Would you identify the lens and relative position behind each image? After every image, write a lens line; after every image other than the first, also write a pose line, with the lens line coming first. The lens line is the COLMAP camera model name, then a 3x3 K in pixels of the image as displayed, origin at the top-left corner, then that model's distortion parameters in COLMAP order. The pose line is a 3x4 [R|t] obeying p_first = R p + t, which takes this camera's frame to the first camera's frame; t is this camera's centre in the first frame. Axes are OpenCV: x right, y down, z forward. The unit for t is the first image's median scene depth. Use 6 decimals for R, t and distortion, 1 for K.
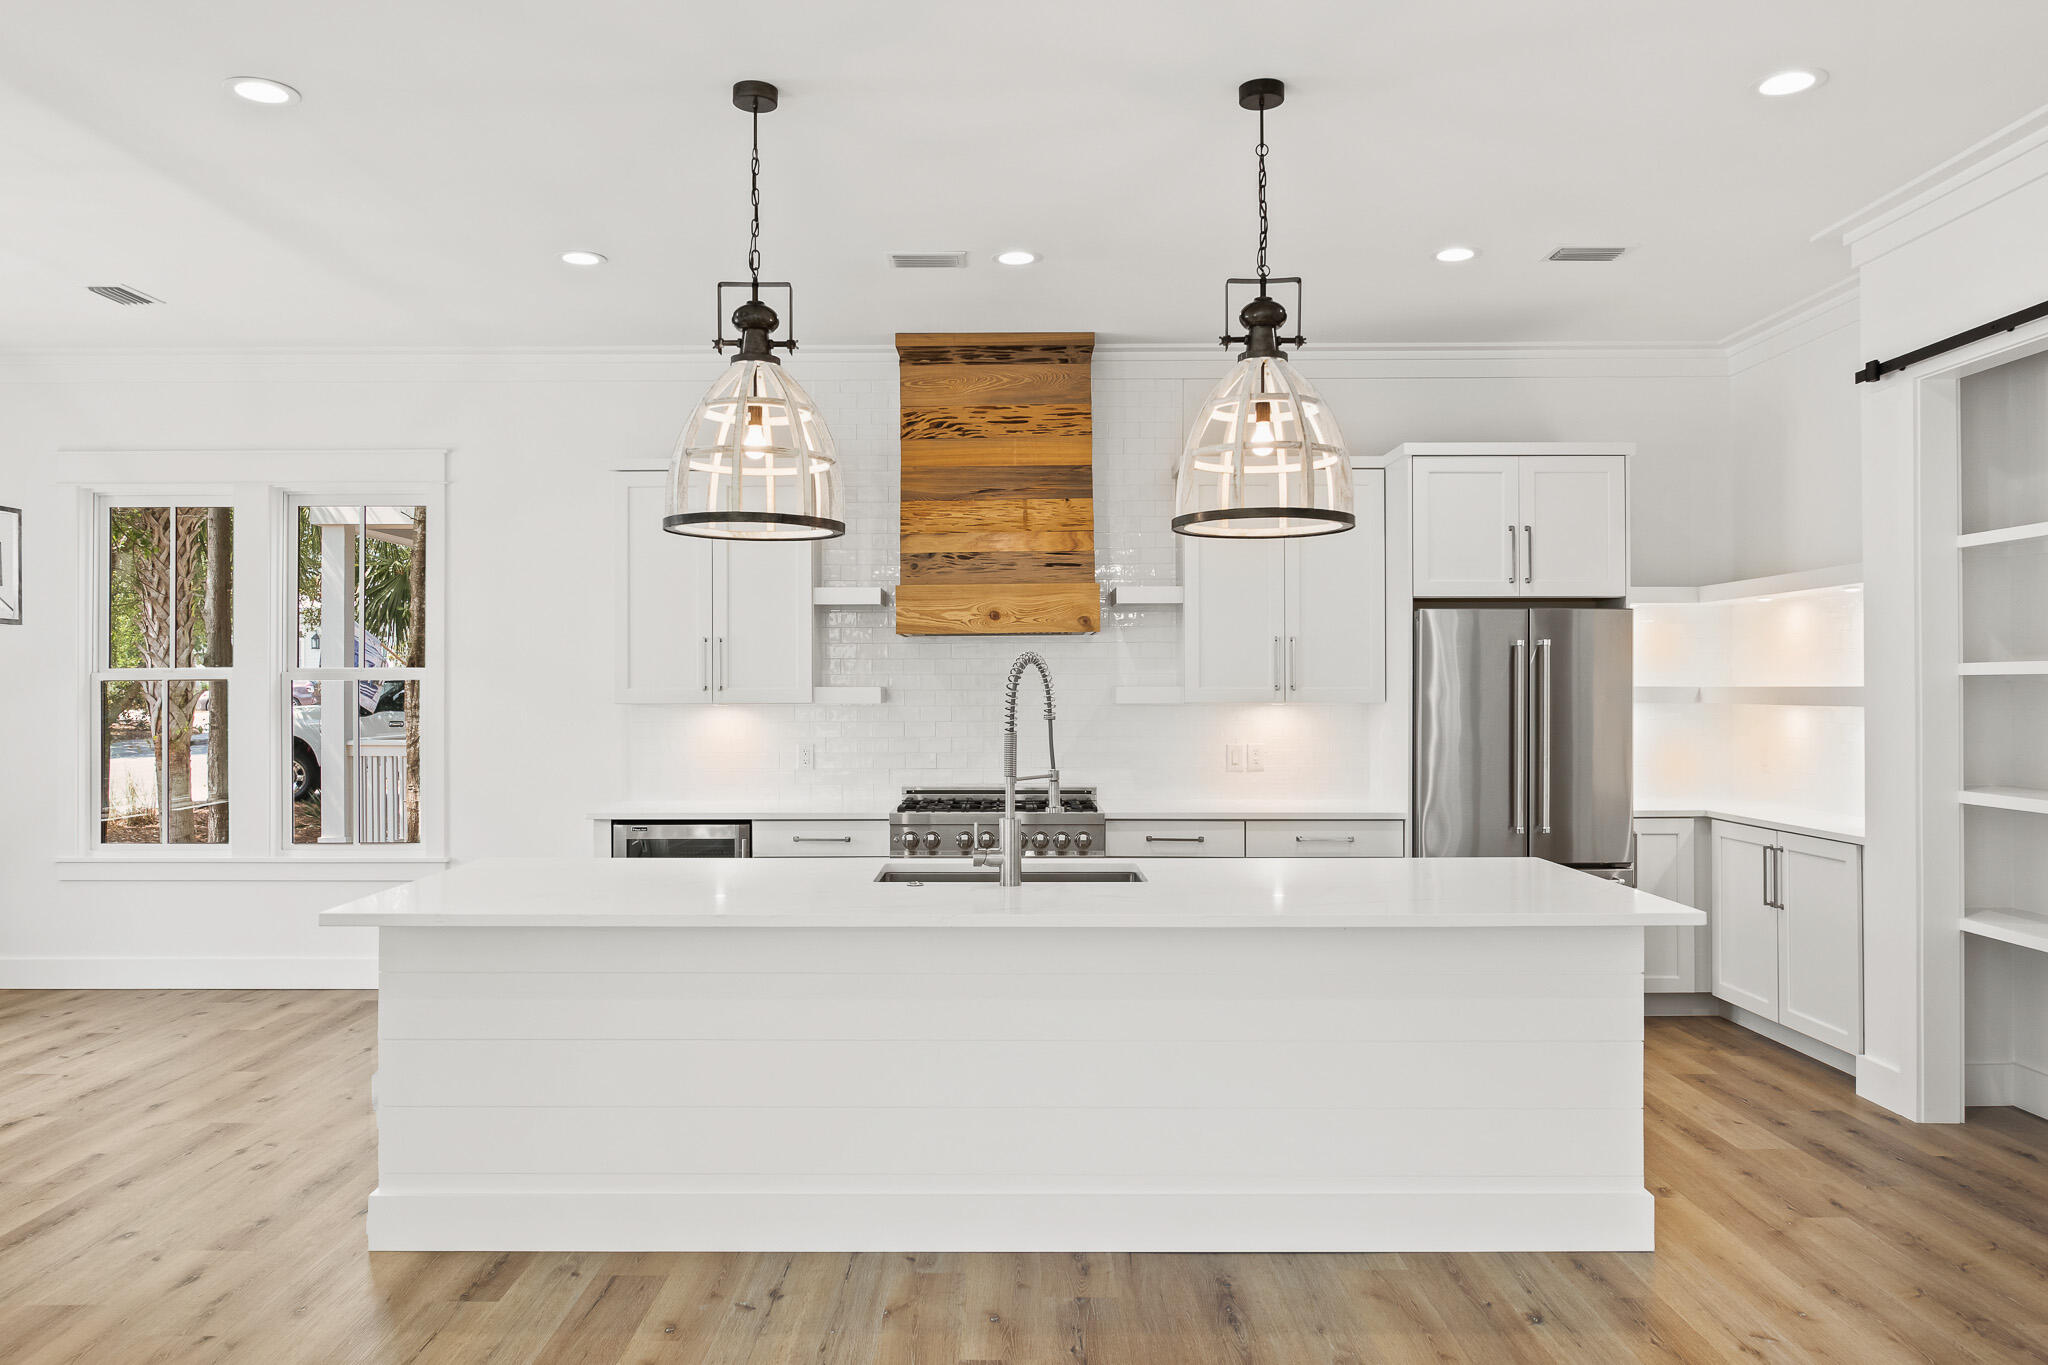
lens RADIAL K [[1444.0, 0, 1024.0], [0, 1444.0, 682.5], [0, 0, 1]] dist [-0.006409, -0.002413]
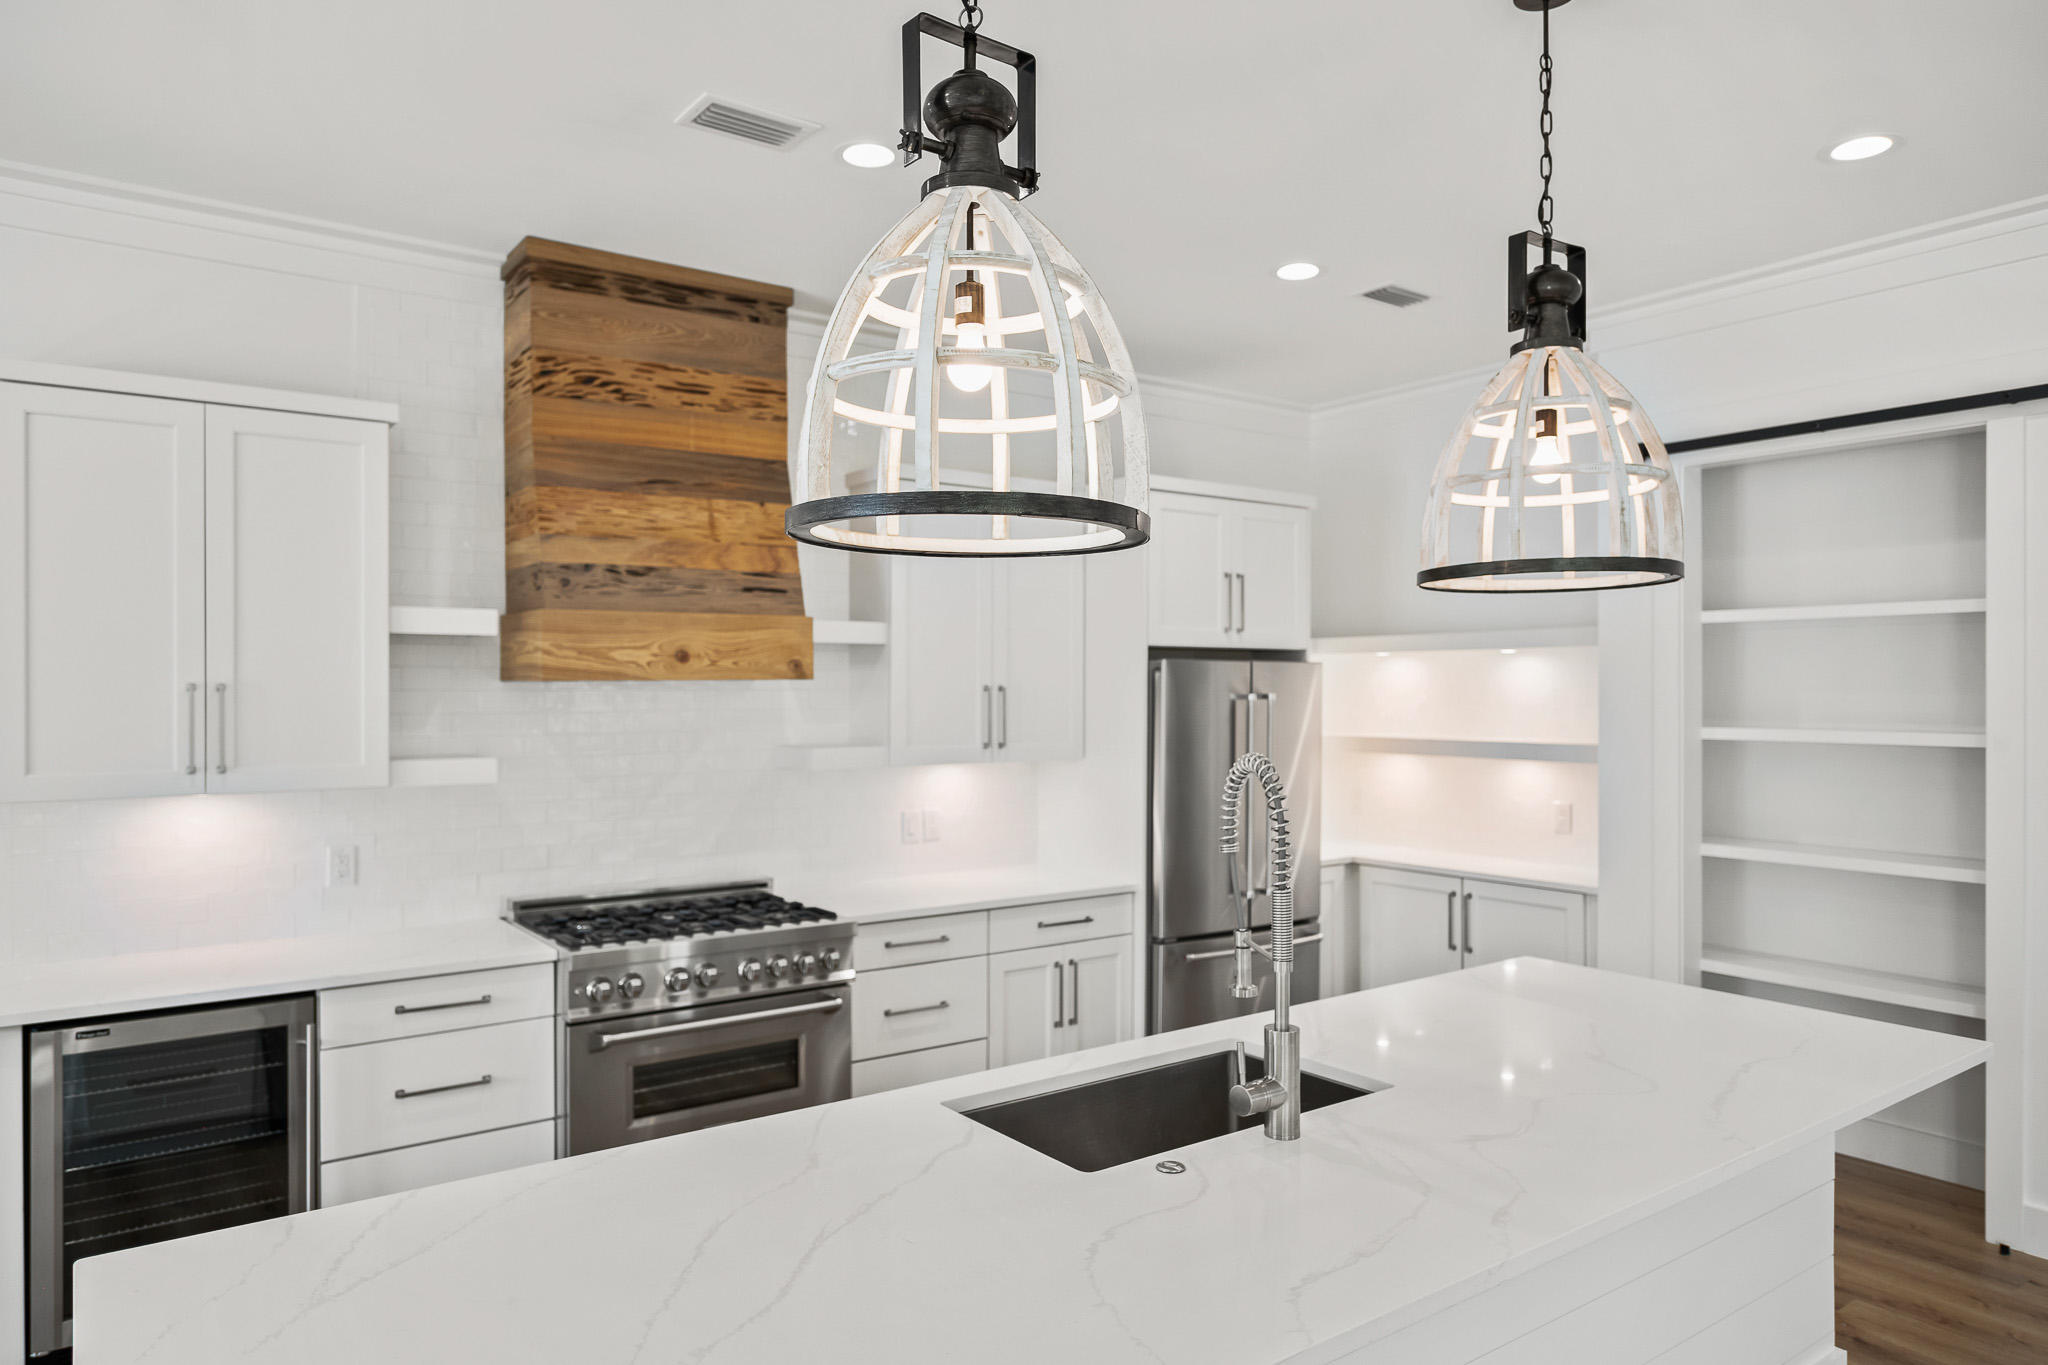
lens RADIAL K [[1290.8, 0, 1026.3], [0, 1290.8, 693.9], [0, 0, 1]] dist [0.003704, 0.000071]
pose [[0.809696, -0.000227, 0.586849, -0.257285], [-0.004402, 0.999969, 0.006459, -0.032386], [-0.586833, -0.007813, 0.809671, 0.374102]]
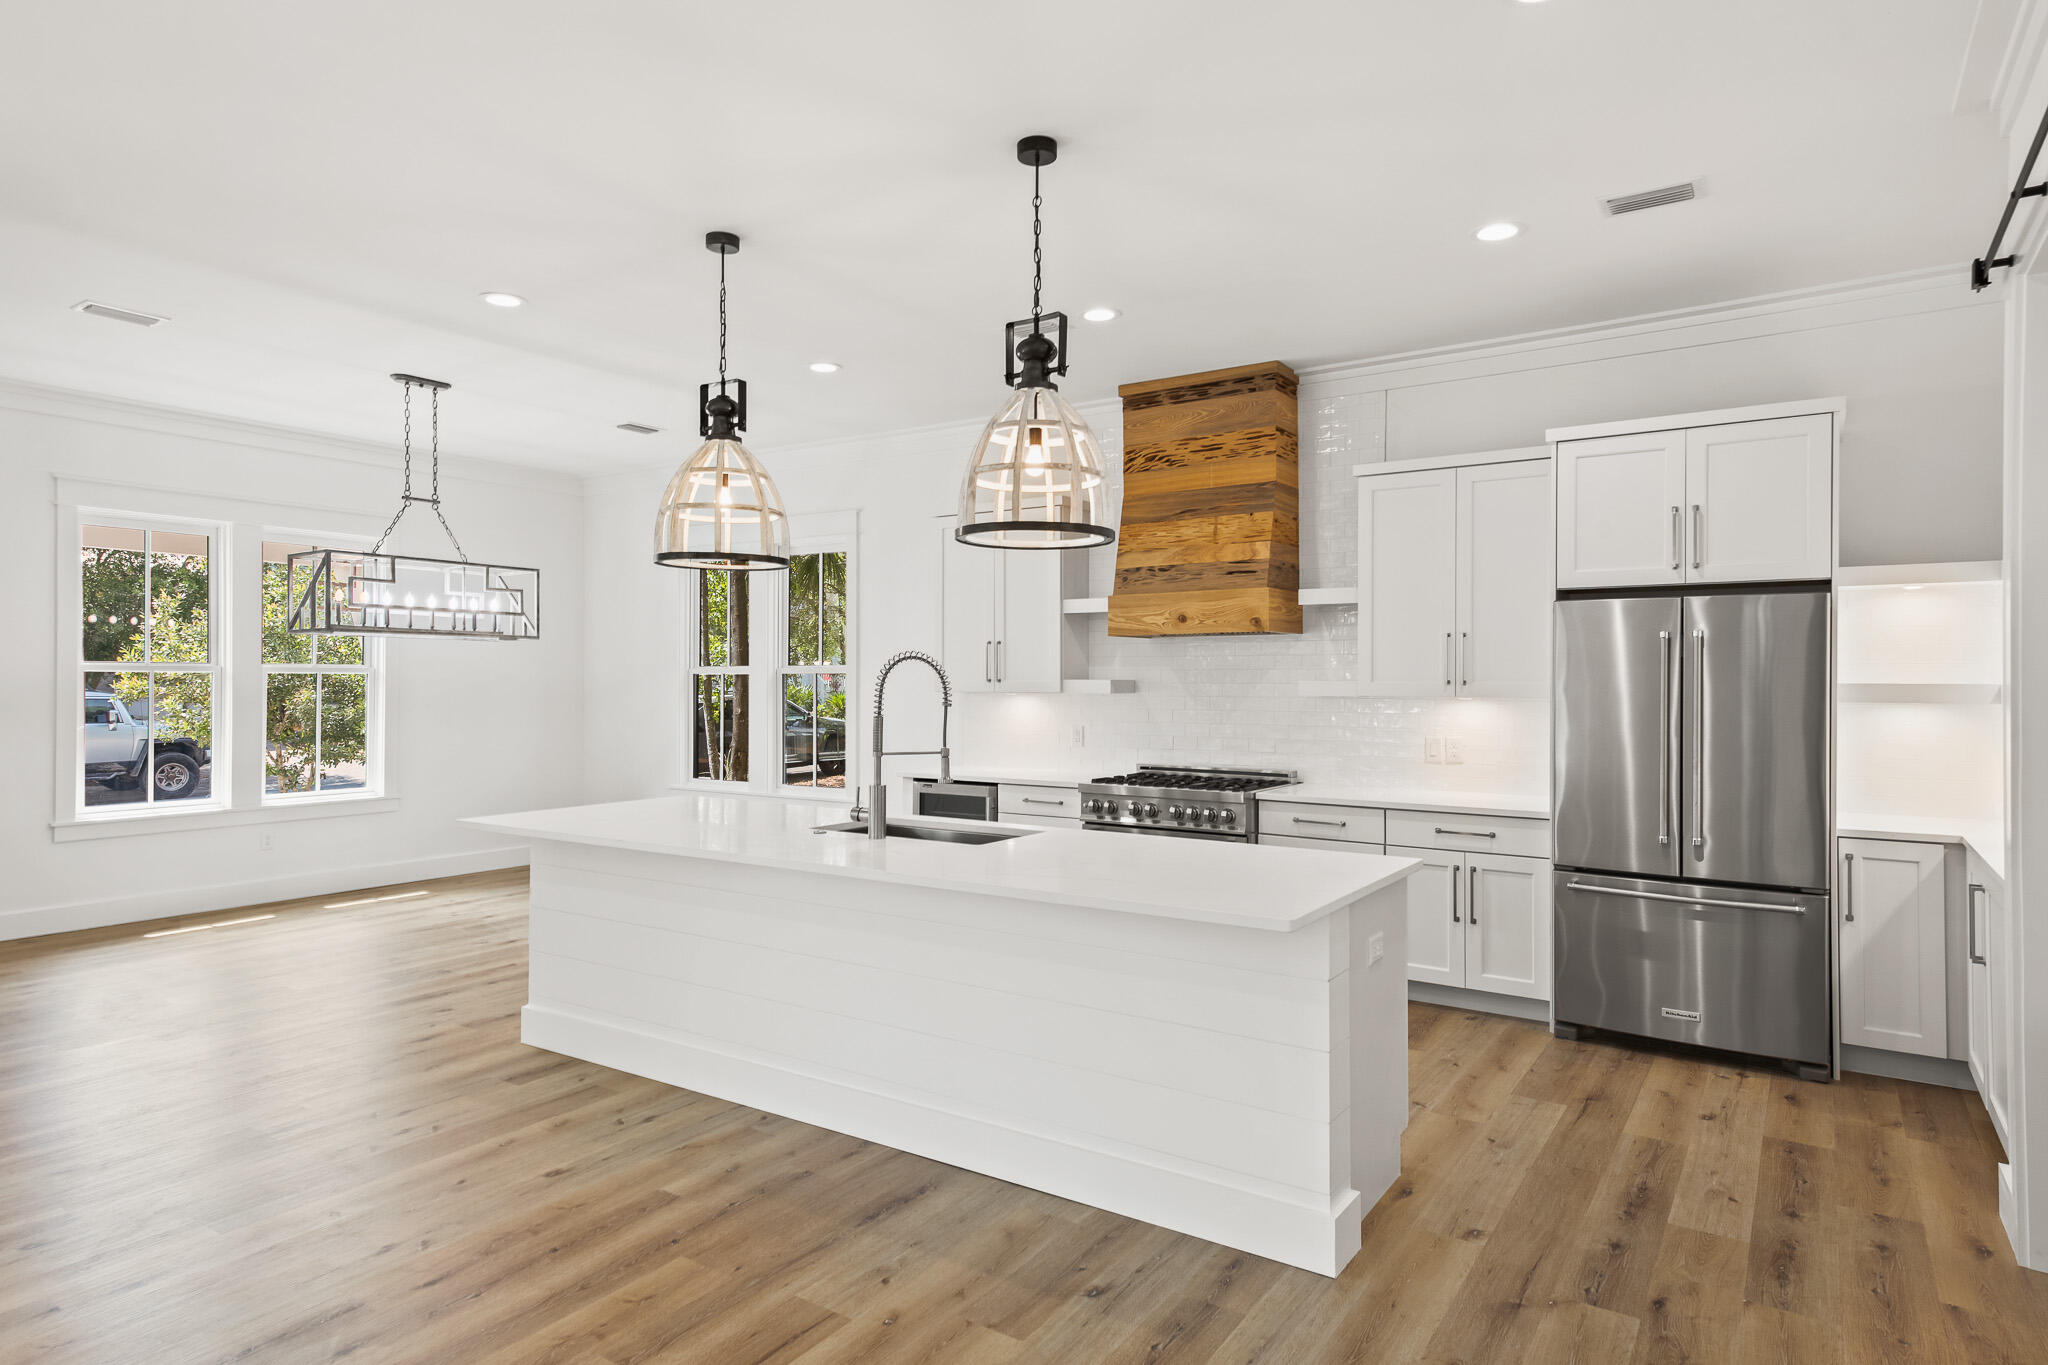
lens RADIAL K [[1189.0, 0, 1024.0], [0, 1189.0, 682.5], [0, 0, 1]] dist [0.039200, 0.000486]
pose [[0.829376, 0.005781, -0.558661, 0.405880], [-0.003040, 0.999978, 0.005836, -0.000281], [0.558682, -0.003142, 0.829376, 0.132731]]
